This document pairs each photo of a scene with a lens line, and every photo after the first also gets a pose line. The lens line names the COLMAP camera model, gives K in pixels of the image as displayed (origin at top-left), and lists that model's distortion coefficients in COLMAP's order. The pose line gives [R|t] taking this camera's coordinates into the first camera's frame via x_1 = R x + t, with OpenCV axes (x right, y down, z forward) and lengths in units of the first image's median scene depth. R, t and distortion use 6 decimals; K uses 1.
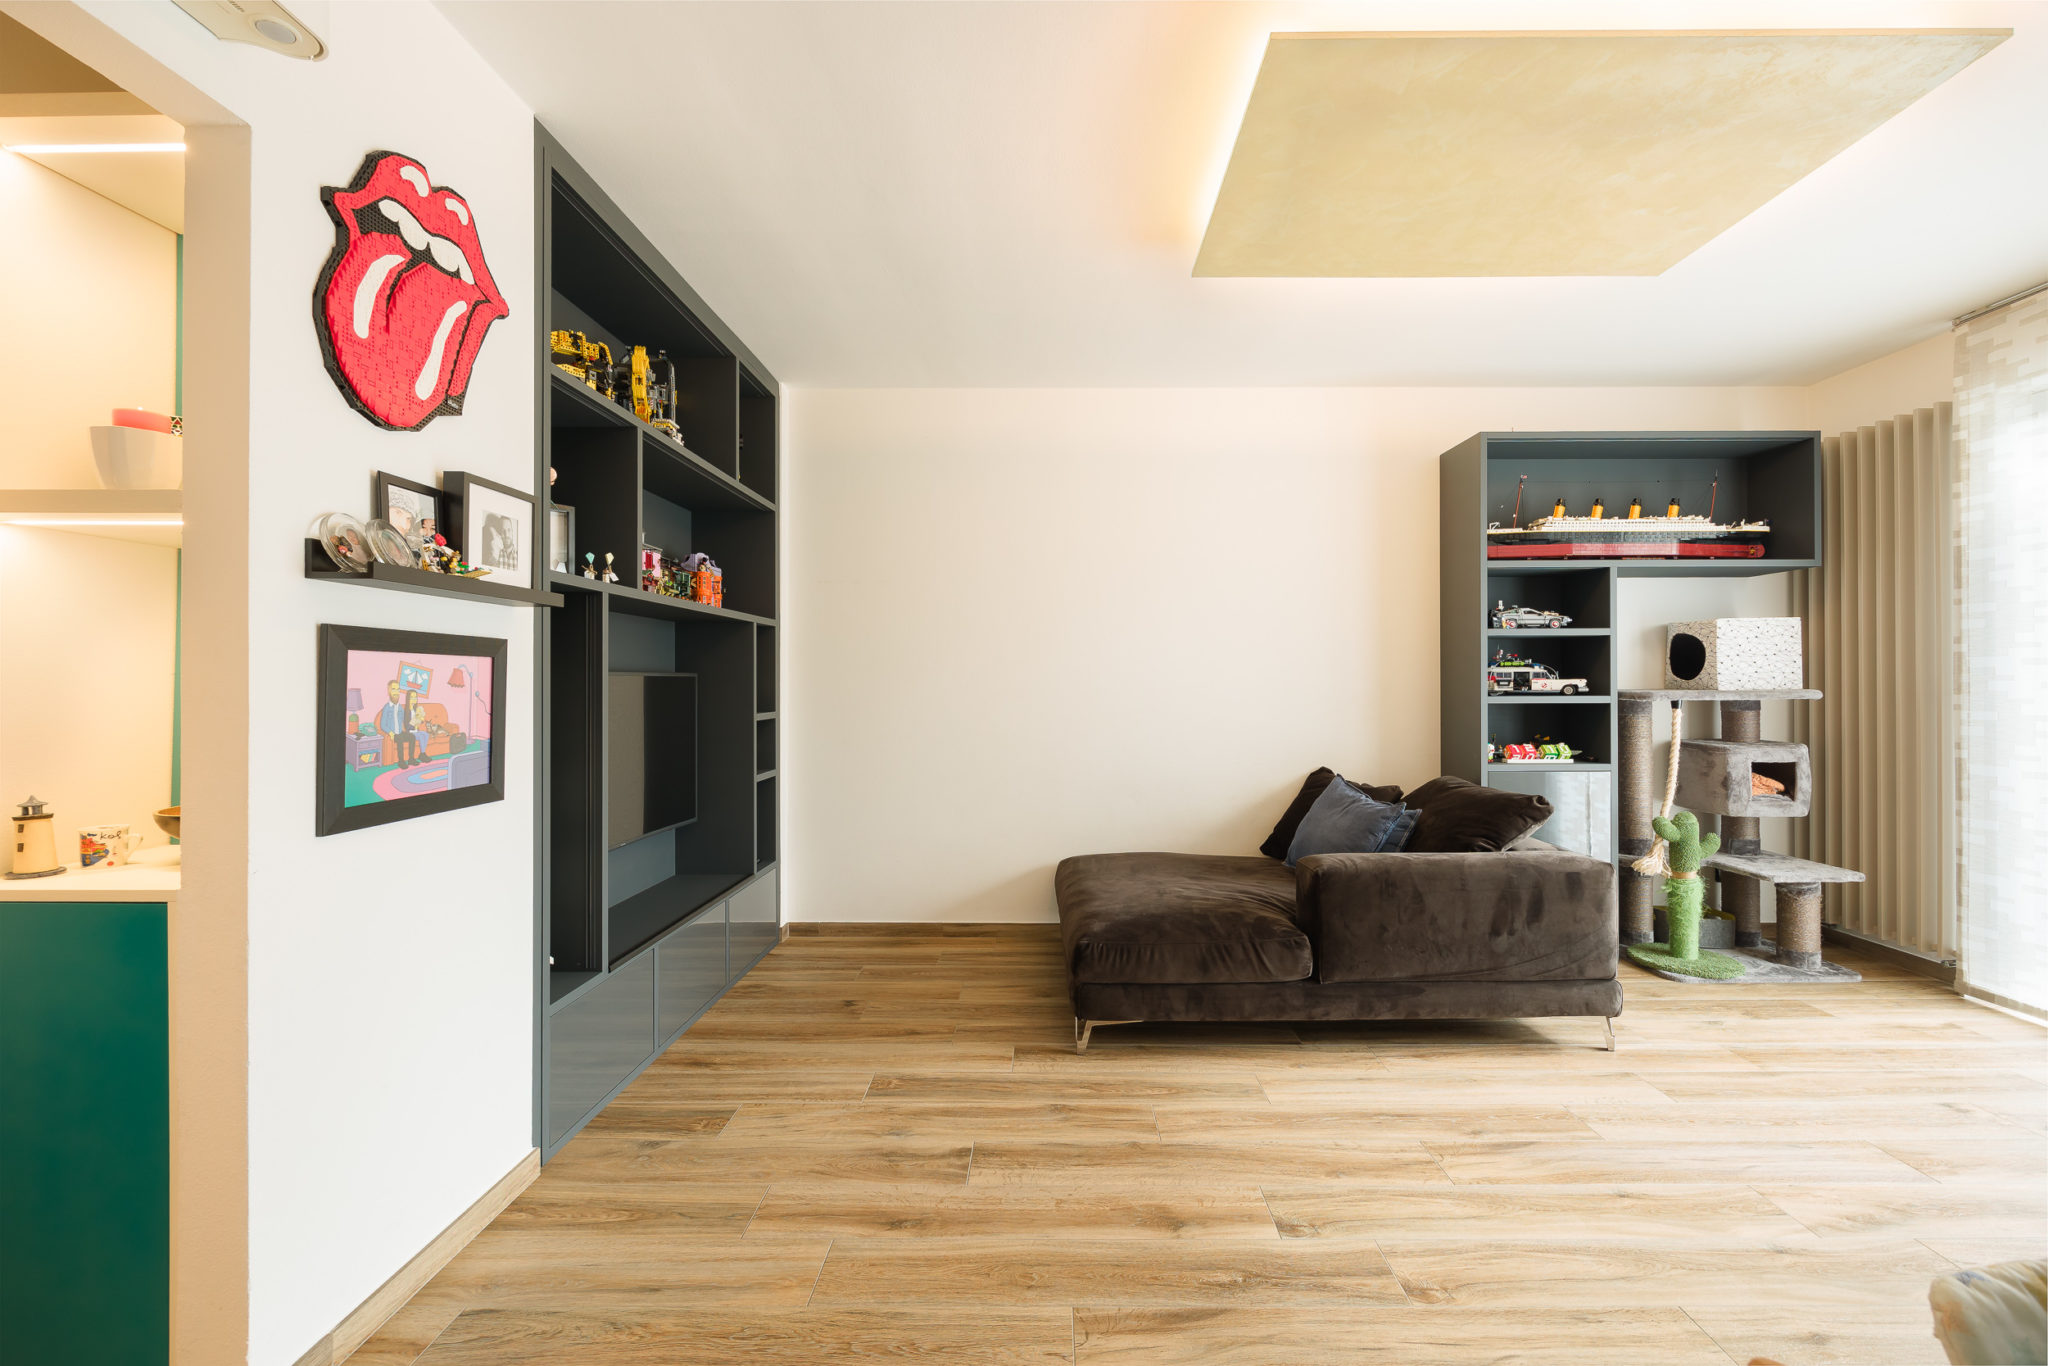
lens RADIAL K [[825.3, 0, 1041.9], [0, 825.3, 682.0], [0, 0, 1]] dist [-0.003784, 0.000182]
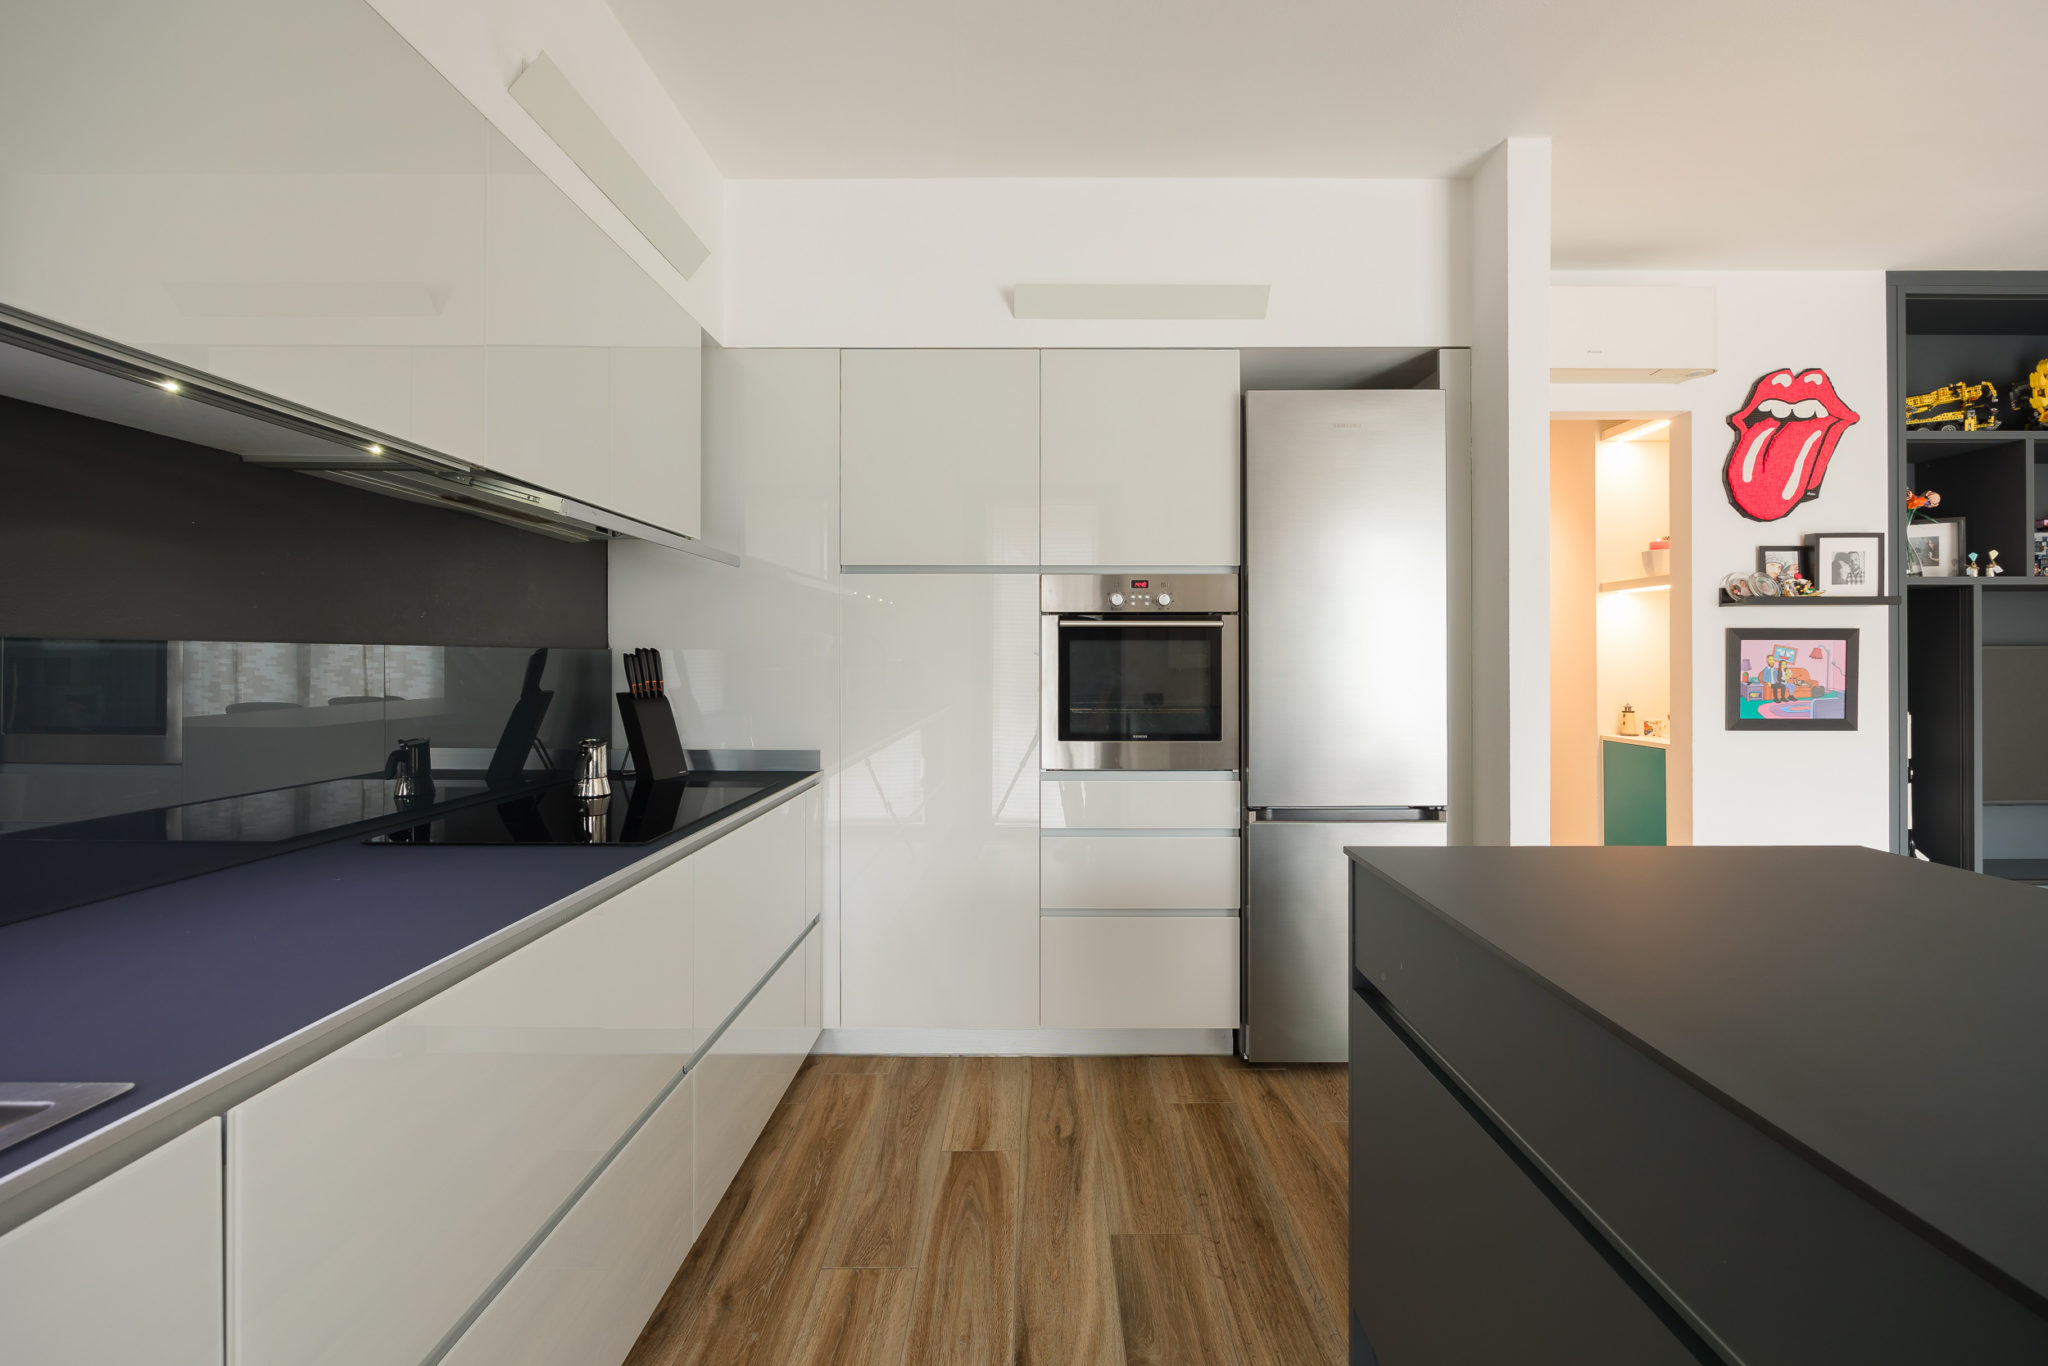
lens RADIAL K [[825.3, 0, 1058.9], [0, 825.3, 655.1], [0, 0, 1]] dist [-0.003784, 0.000182]
pose [[0.017729, -0.001016, -0.999842, 0.731050], [0.003956, 0.999992, -0.000946, -0.004443], [0.999835, -0.003938, 0.017733, -0.451354]]
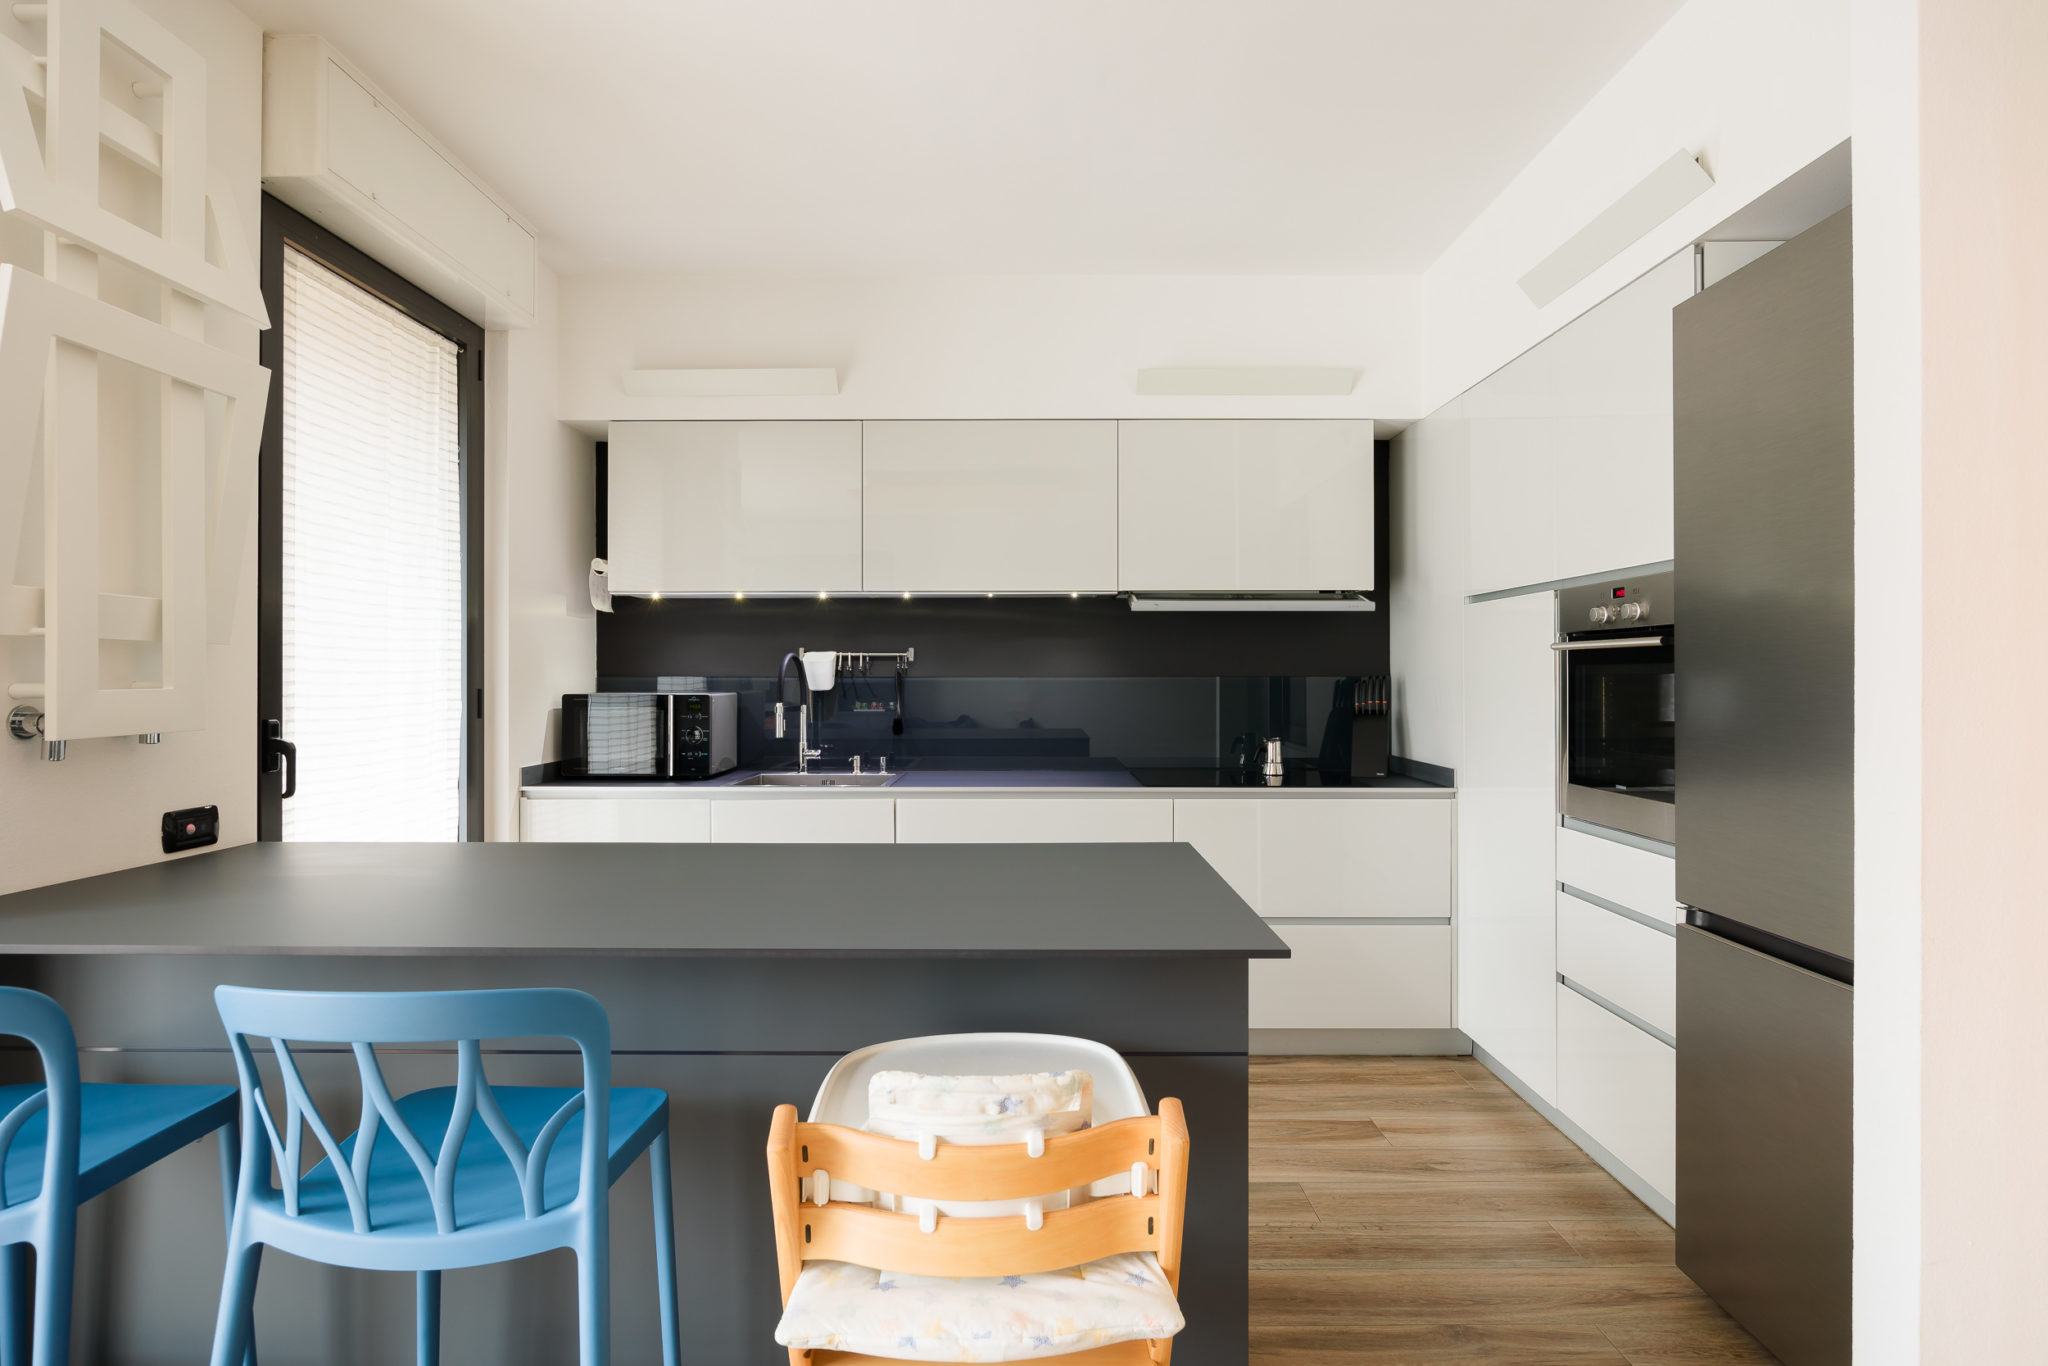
lens RADIAL K [[1070.6, 0, 1019.9], [0, 1070.6, 675.1], [0, 0, 1]] dist [-0.007302, -0.001041]
pose [[-0.999926, 0.002258, -0.011958, 0.290760], [0.002326, 0.999981, -0.005716, -0.008533], [0.011944, -0.005743, -0.999912, 0.731430]]
